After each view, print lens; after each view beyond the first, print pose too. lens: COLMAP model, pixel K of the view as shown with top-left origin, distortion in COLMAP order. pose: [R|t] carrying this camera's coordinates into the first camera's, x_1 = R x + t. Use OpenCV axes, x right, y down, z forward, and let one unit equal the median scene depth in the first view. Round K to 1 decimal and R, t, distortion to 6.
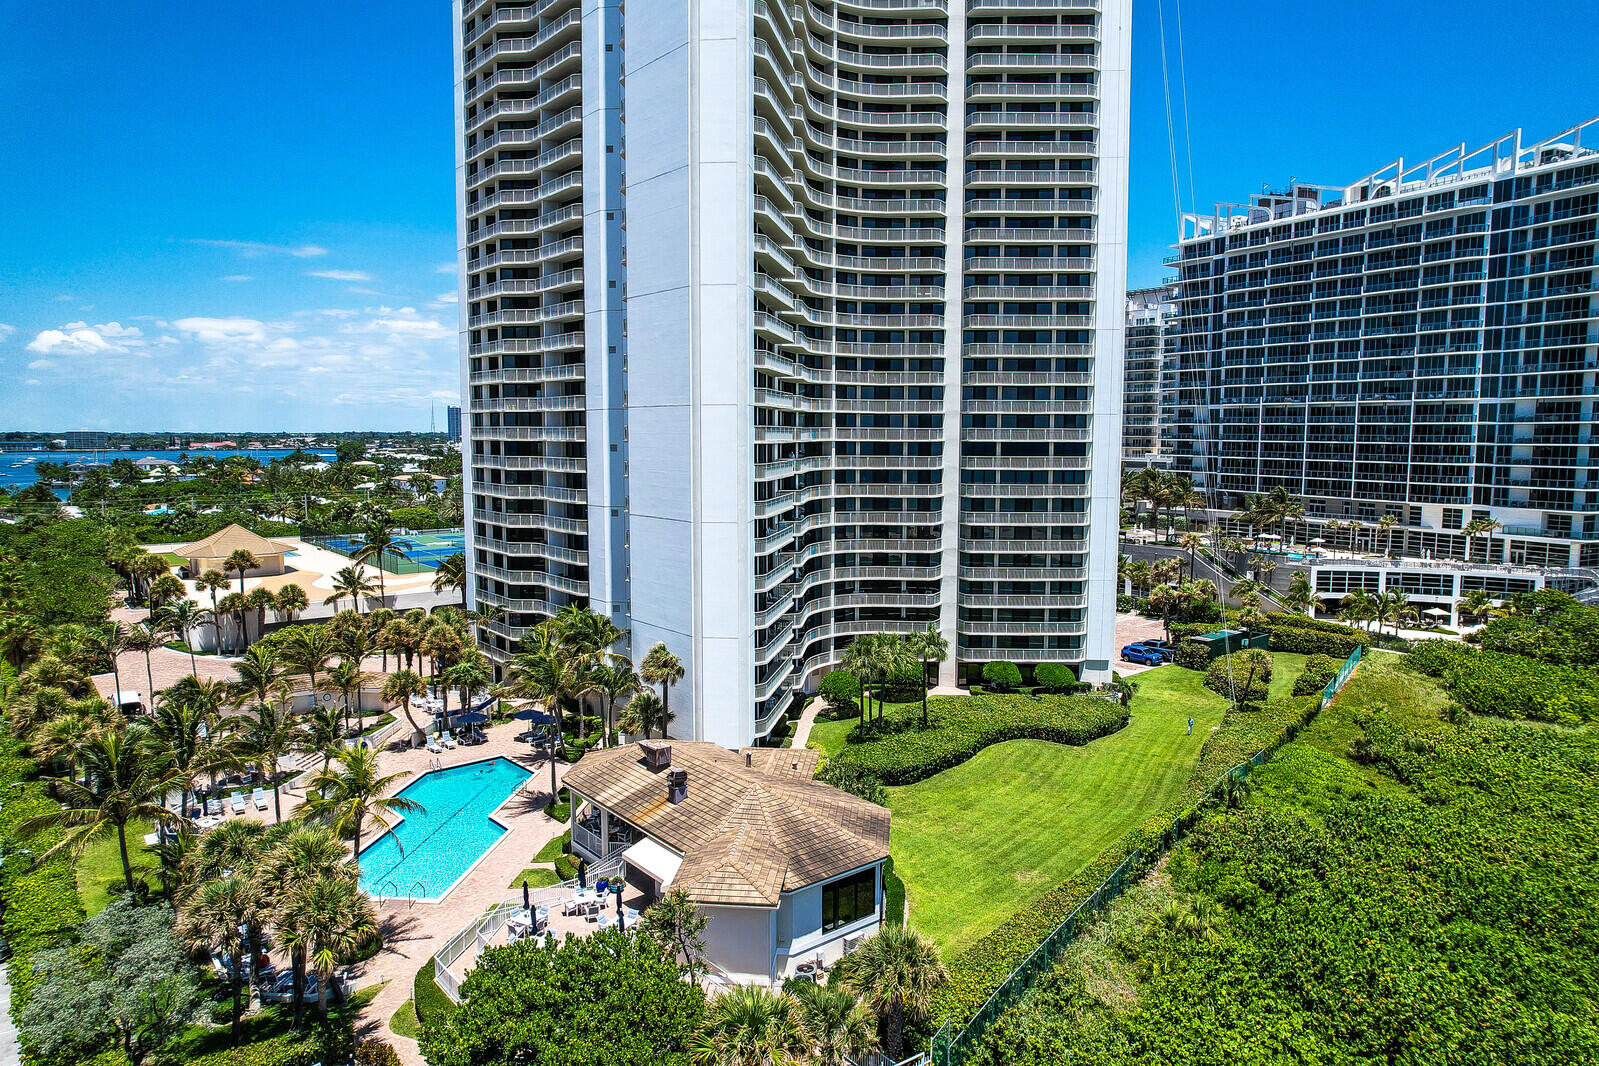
lens RADIAL K [[1022.3, 0, 805.6], [0, 1022.3, 529.4], [0, 0, 1]] dist [-0.085102, 0.088077]
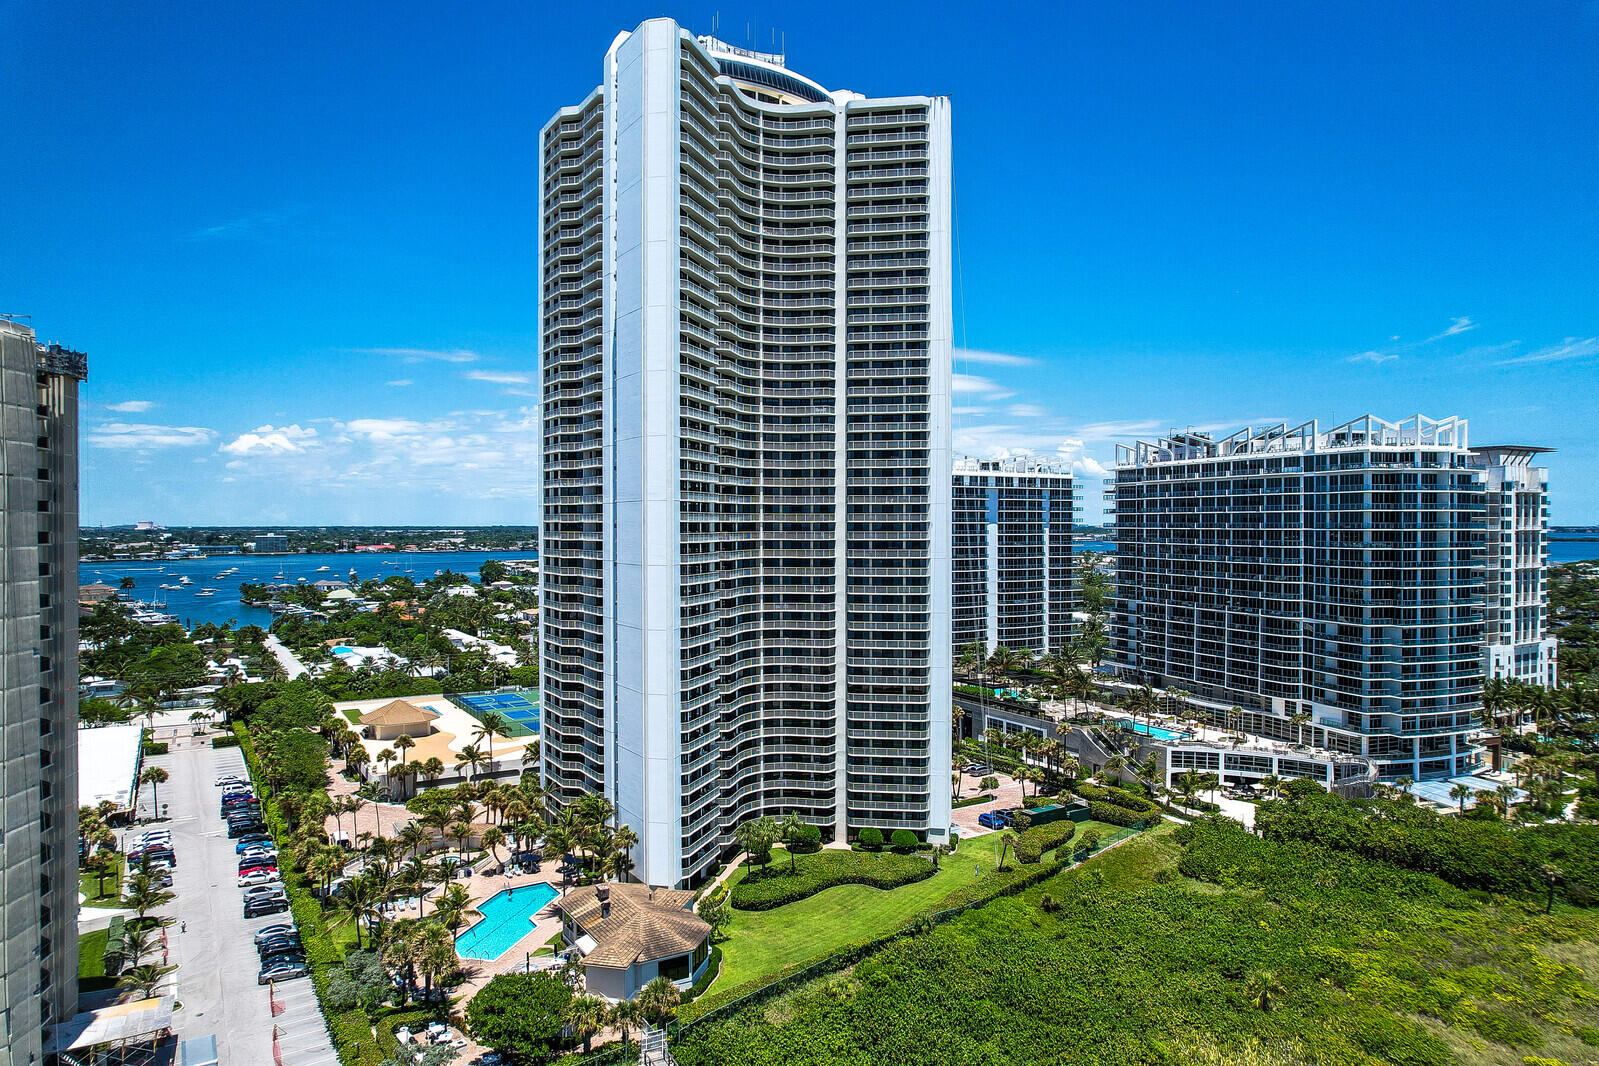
lens RADIAL K [[1022.3, 0, 805.6], [0, 1022.3, 529.4], [0, 0, 1]] dist [-0.085102, 0.088077]
pose [[0.991854, -0.002172, -0.127359, 0.339166], [-0.008979, 0.996175, -0.086914, -0.215476], [0.127061, 0.087350, 0.988041, -0.656588]]
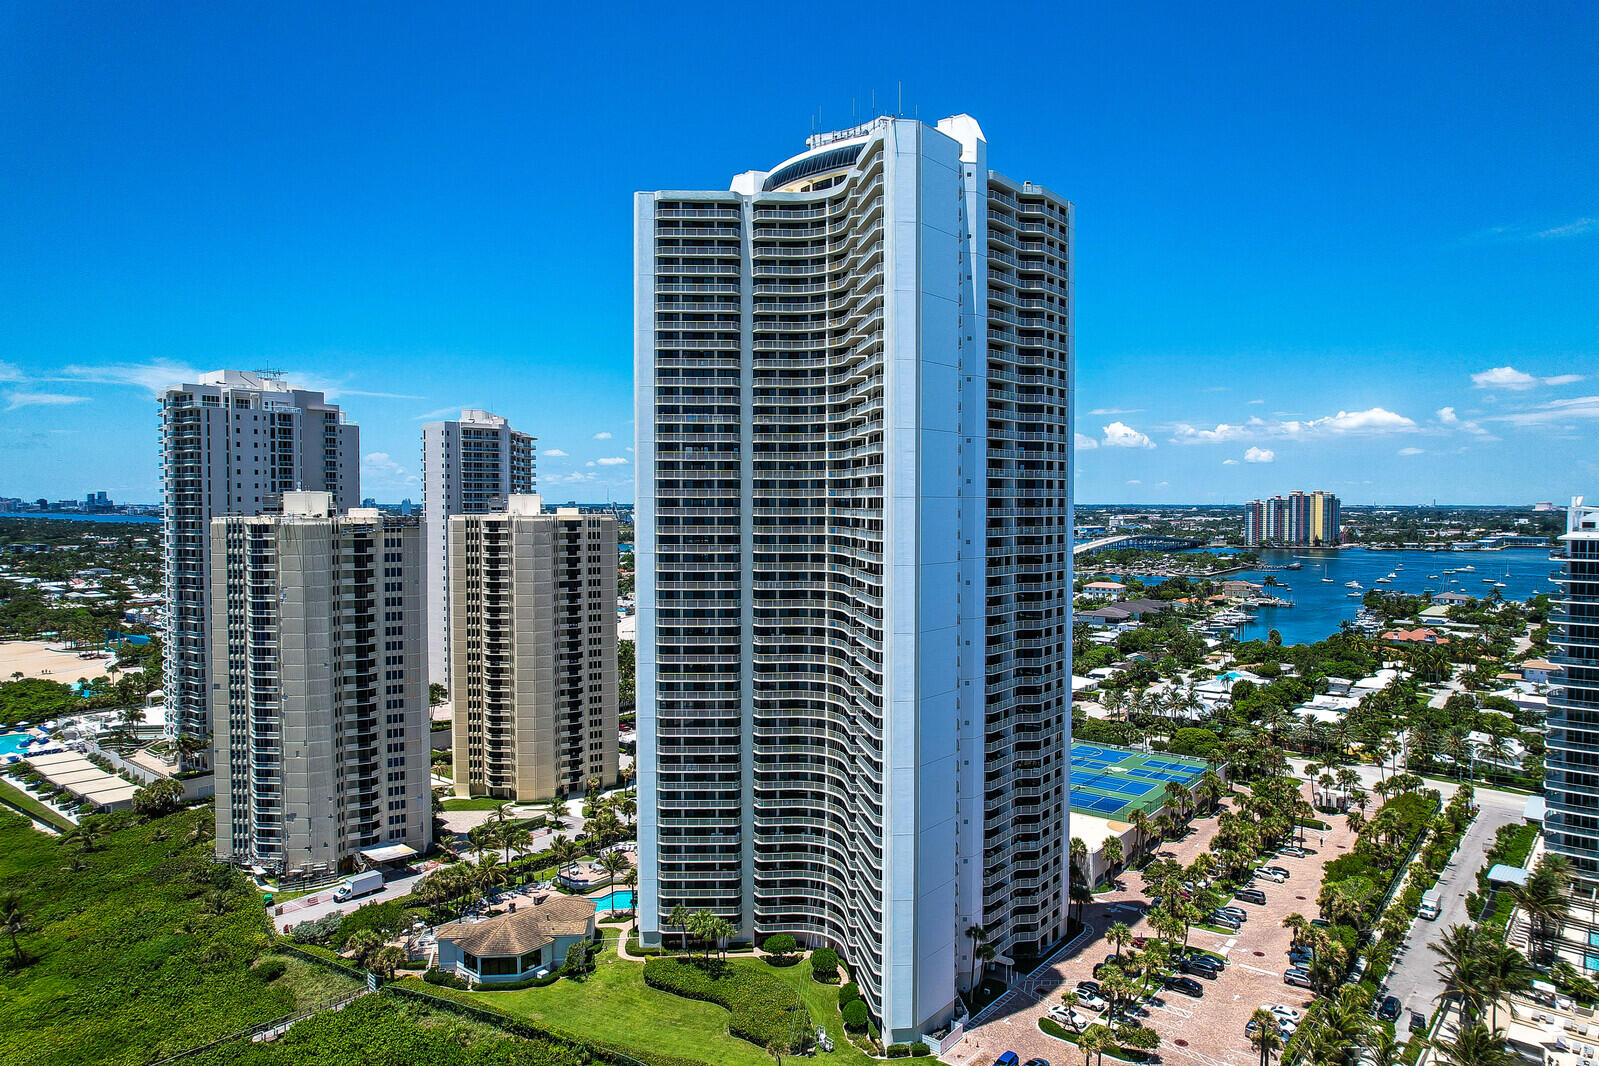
lens RADIAL K [[1022.3, 0, 805.6], [0, 1022.3, 529.4], [0, 0, 1]] dist [-0.085102, 0.088077]
pose [[0.195058, 0.026202, -0.980442, 1.733873], [-0.091641, 0.995757, 0.008379, -0.563909], [0.976501, 0.088214, 0.196632, 0.720777]]
